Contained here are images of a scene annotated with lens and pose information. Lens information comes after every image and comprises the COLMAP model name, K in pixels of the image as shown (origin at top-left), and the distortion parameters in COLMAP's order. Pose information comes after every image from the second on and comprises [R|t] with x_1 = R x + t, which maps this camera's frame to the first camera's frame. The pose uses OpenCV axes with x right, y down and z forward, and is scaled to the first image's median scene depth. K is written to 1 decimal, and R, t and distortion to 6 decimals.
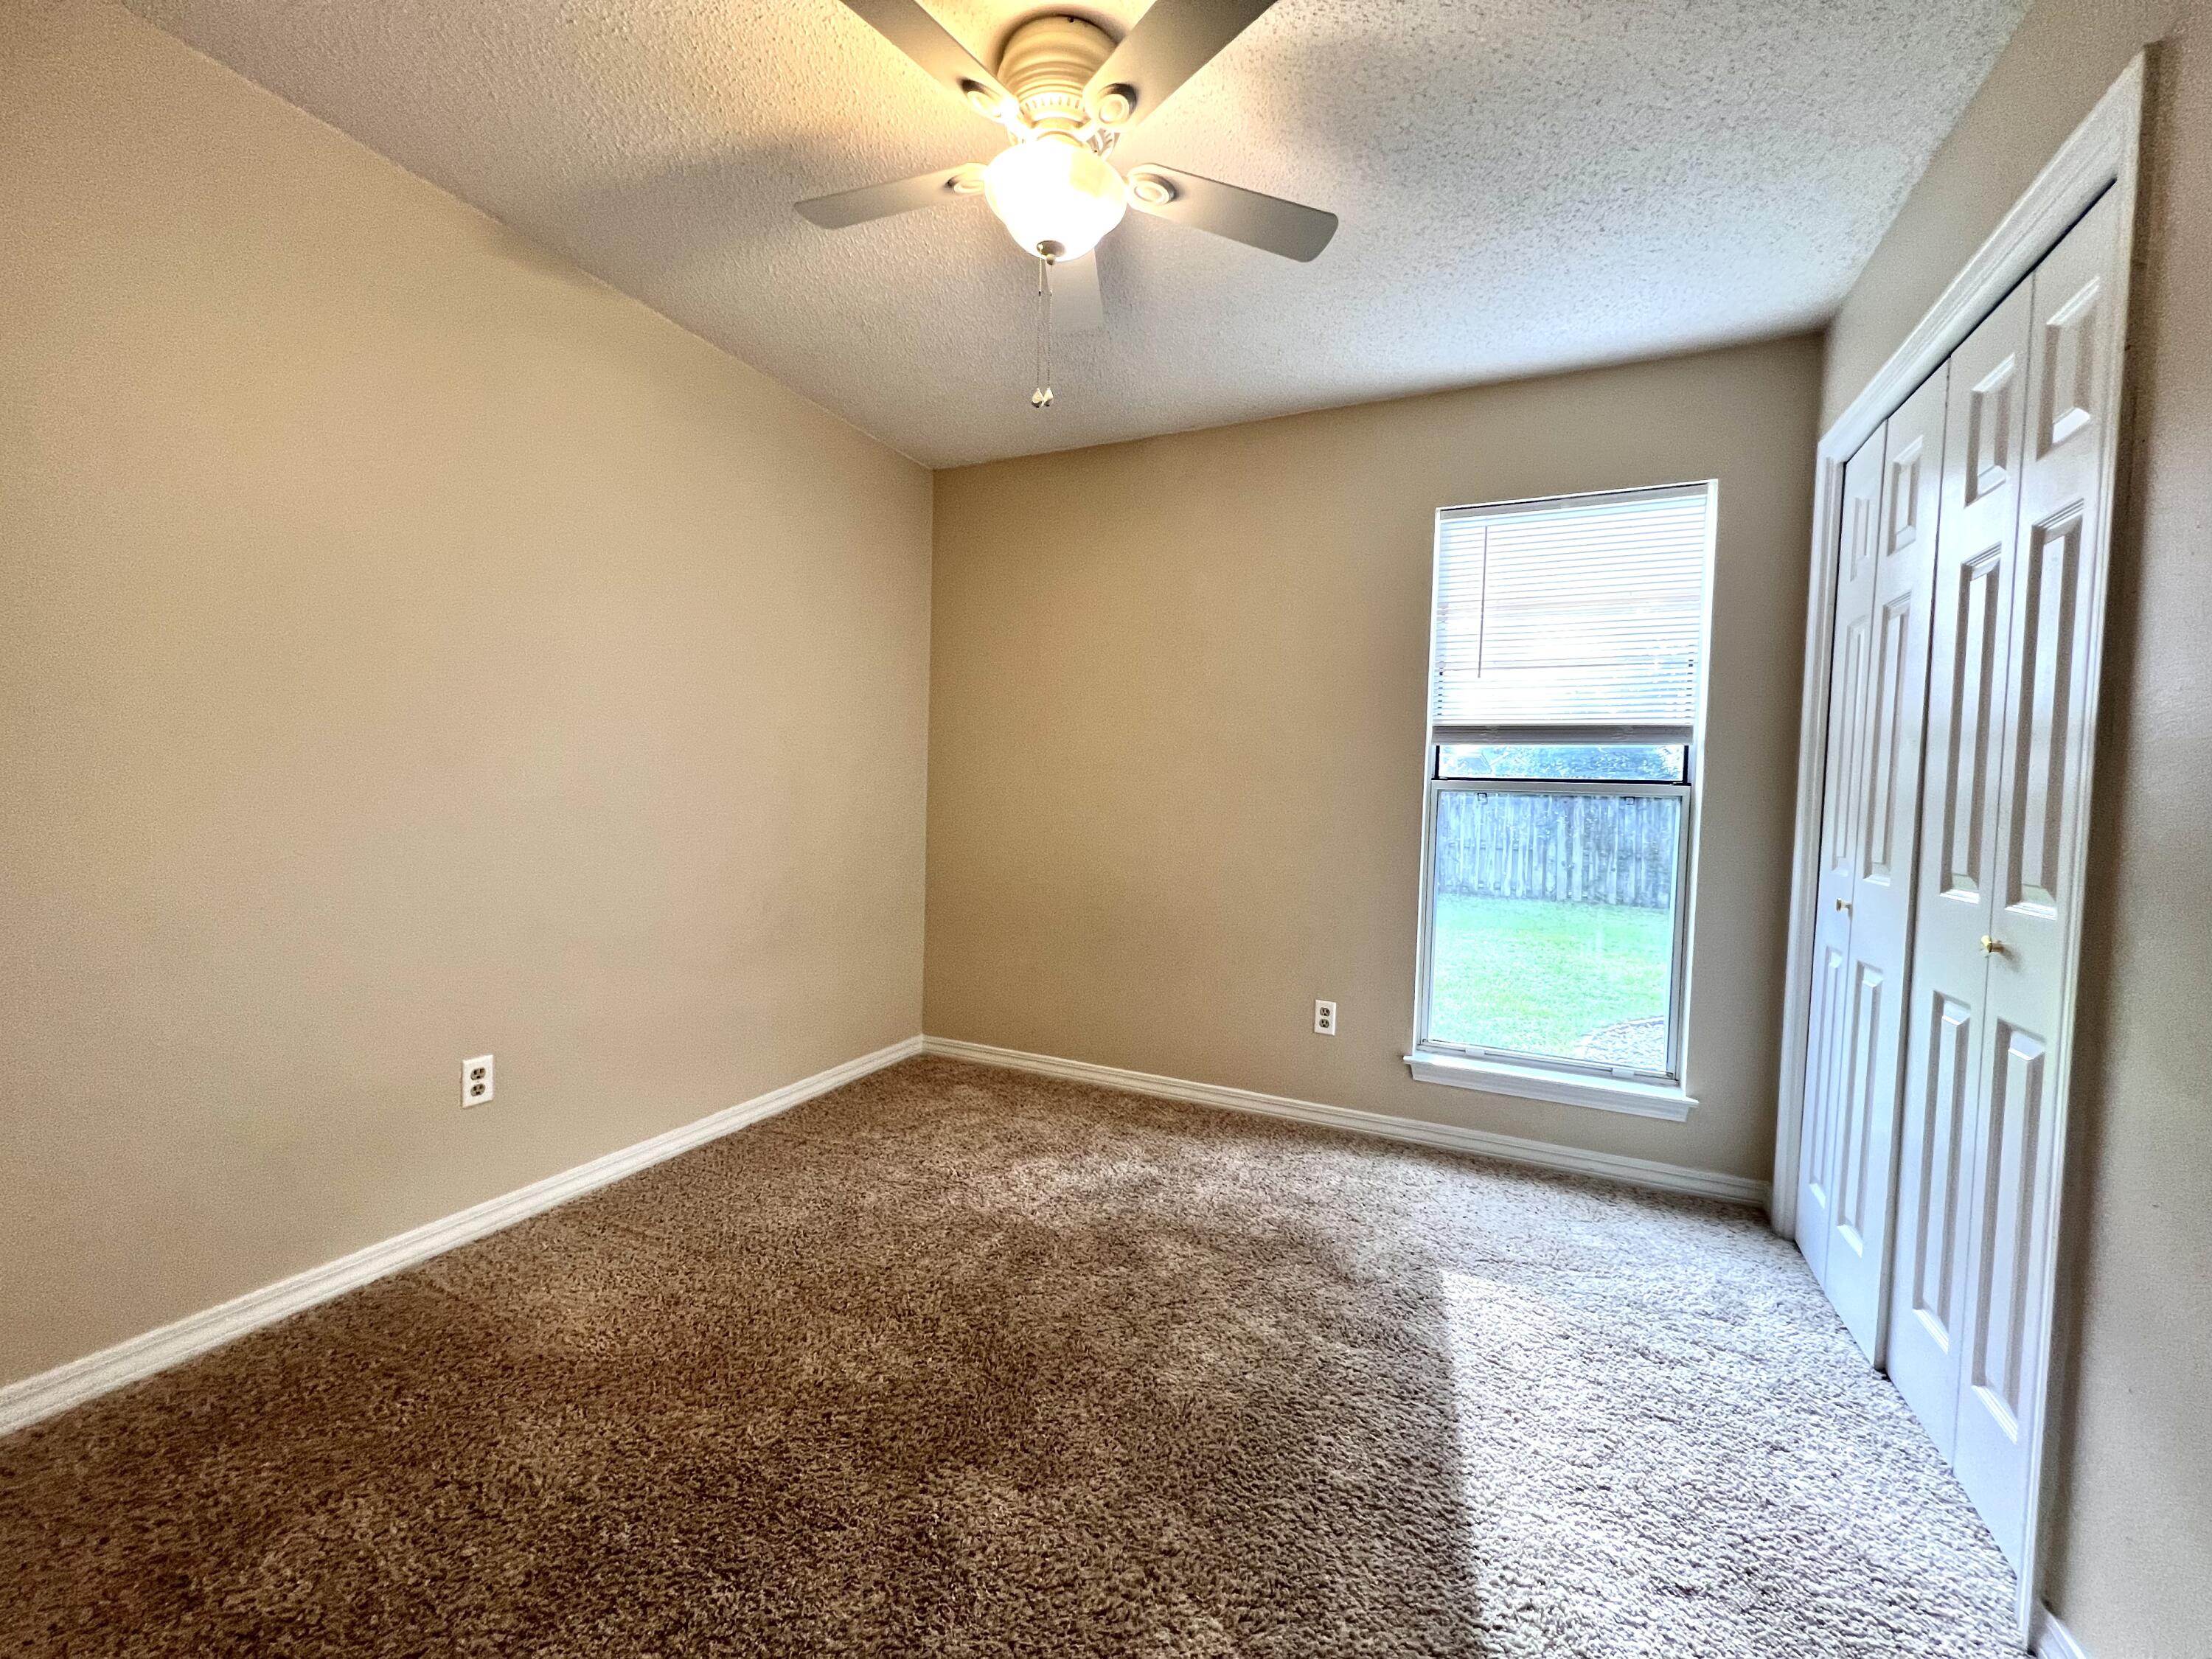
lens RADIAL K [[888.4, 0, 1100.9], [0, 888.4, 831.0], [0, 0, 1]] dist [-0.003588, 0.001318]
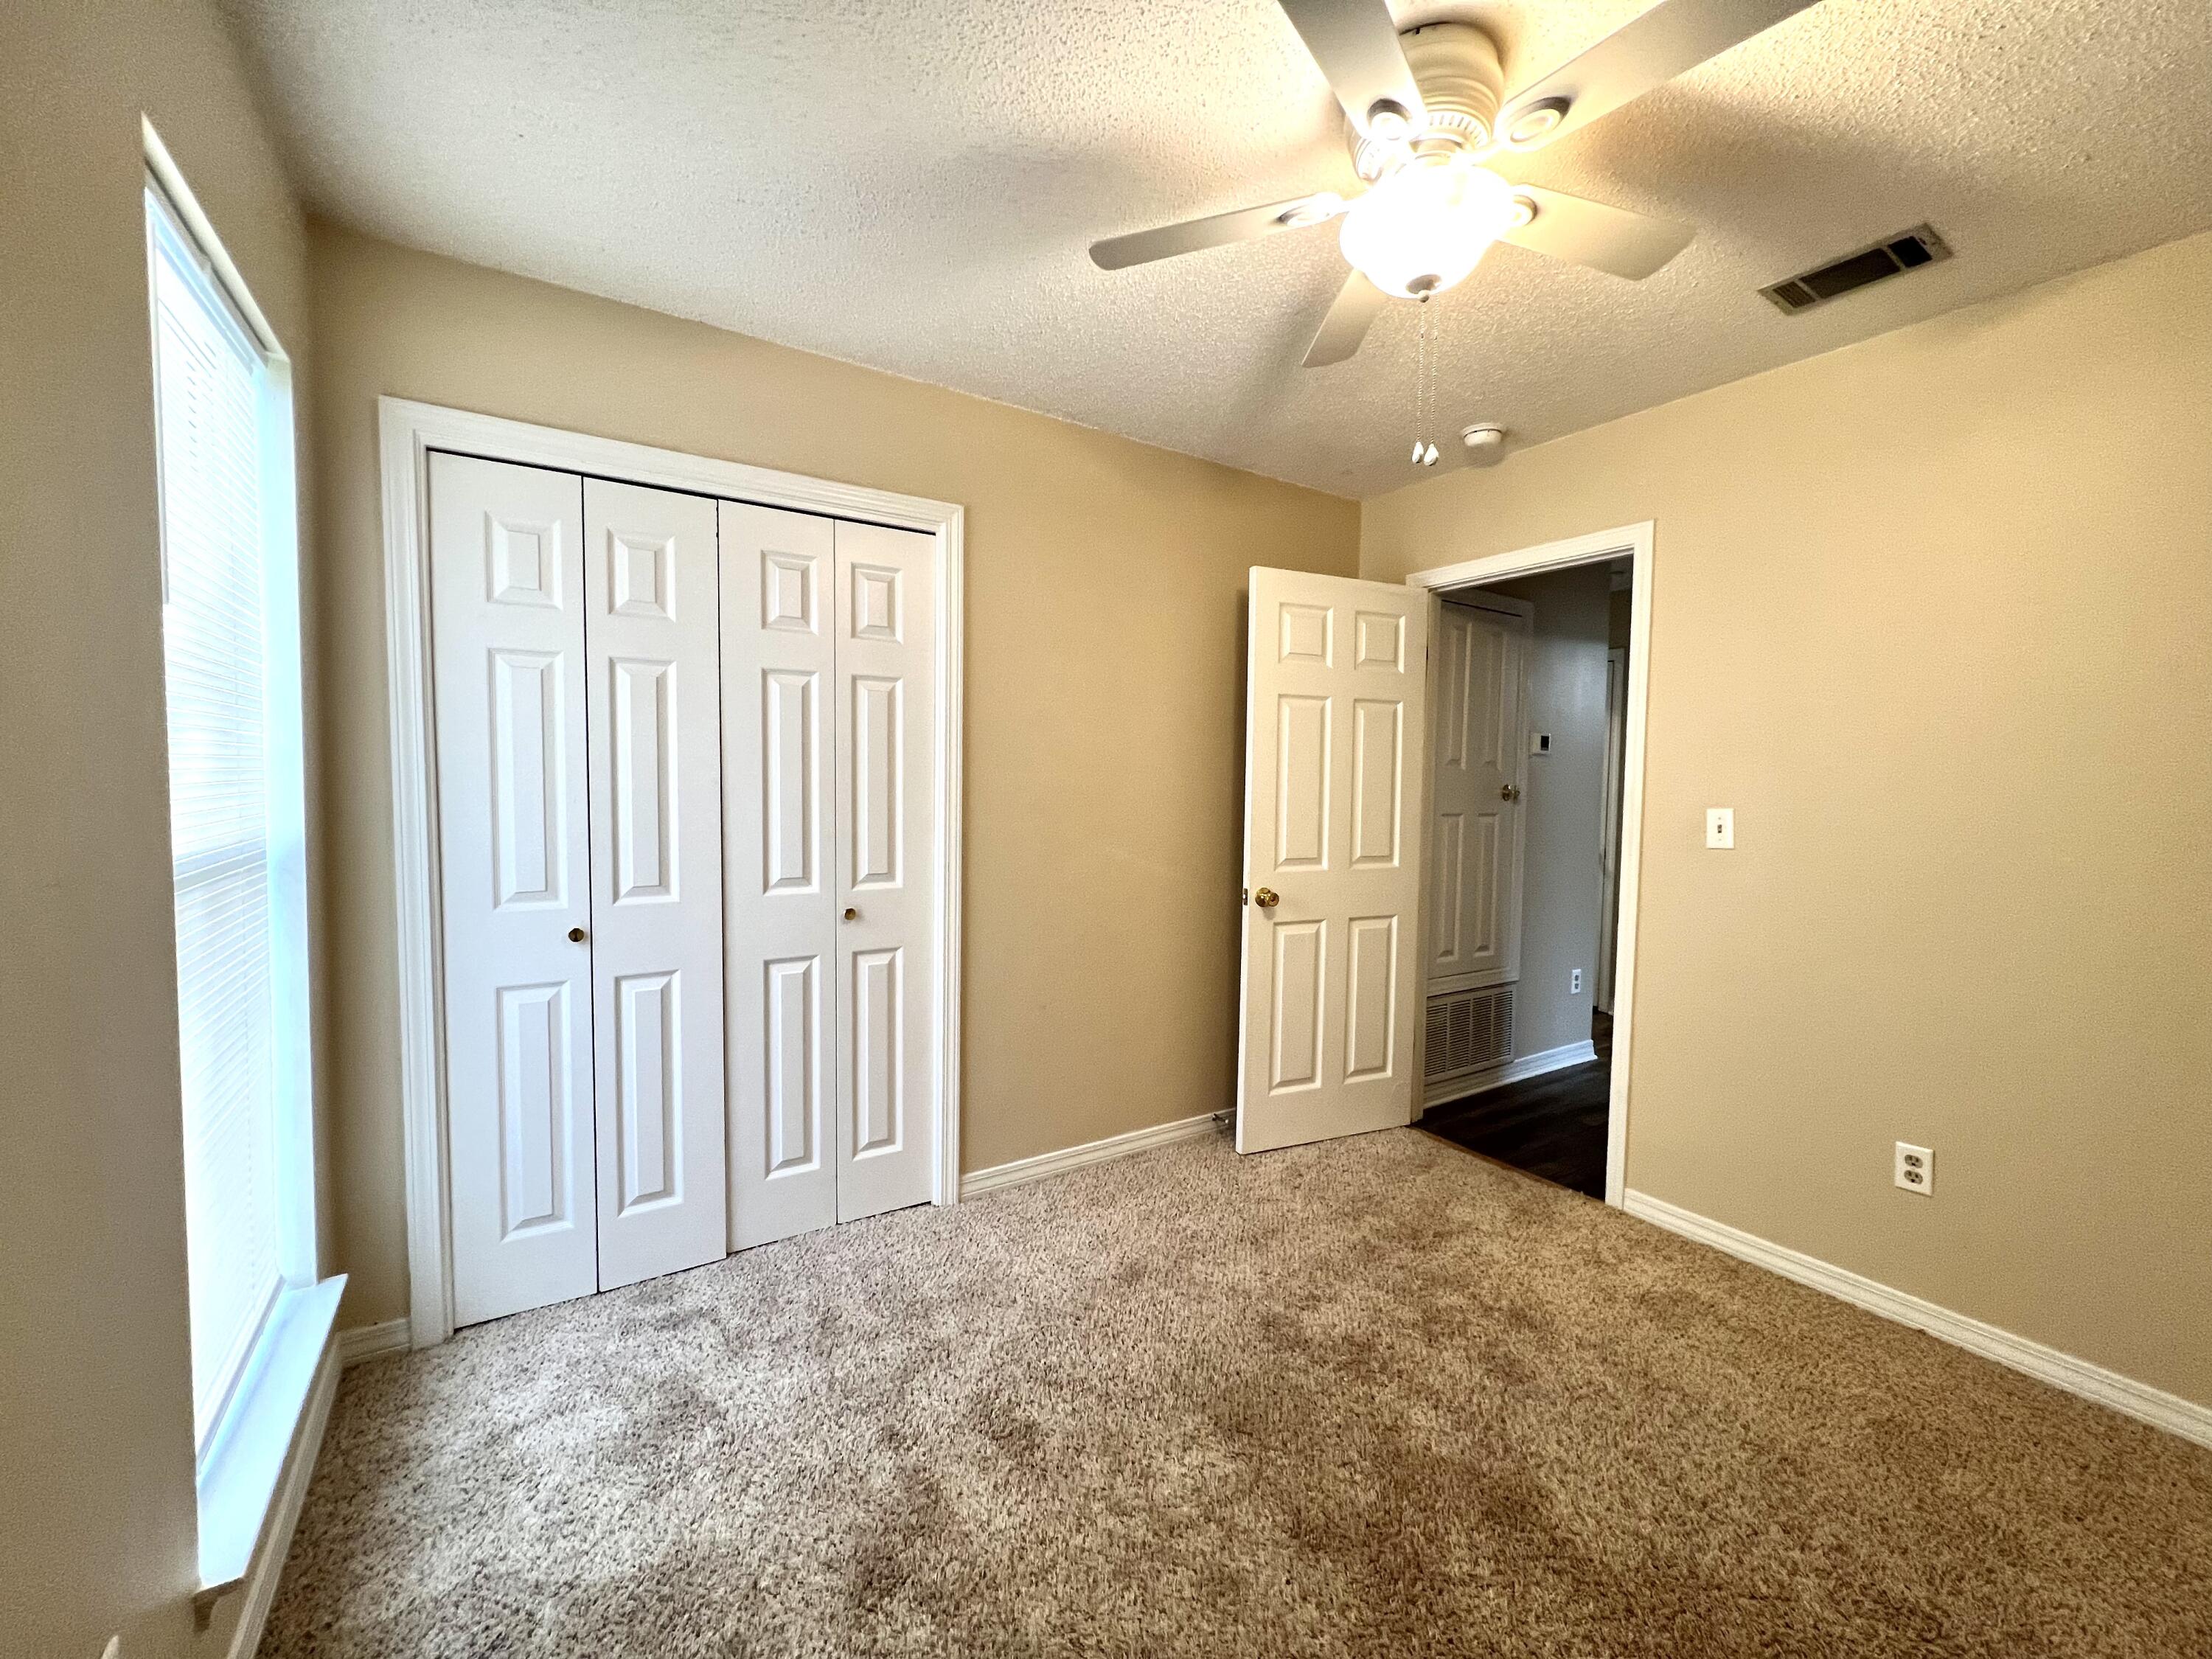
lens RADIAL K [[888.4, 0, 1111.8], [0, 888.4, 824.0], [0, 0, 1]] dist [-0.003588, 0.001318]
pose [[-0.856765, -0.072616, 0.510569, -0.181985], [-0.020548, 0.994057, 0.106901, -0.138432], [-0.515298, 0.081098, -0.853166, 1.264200]]
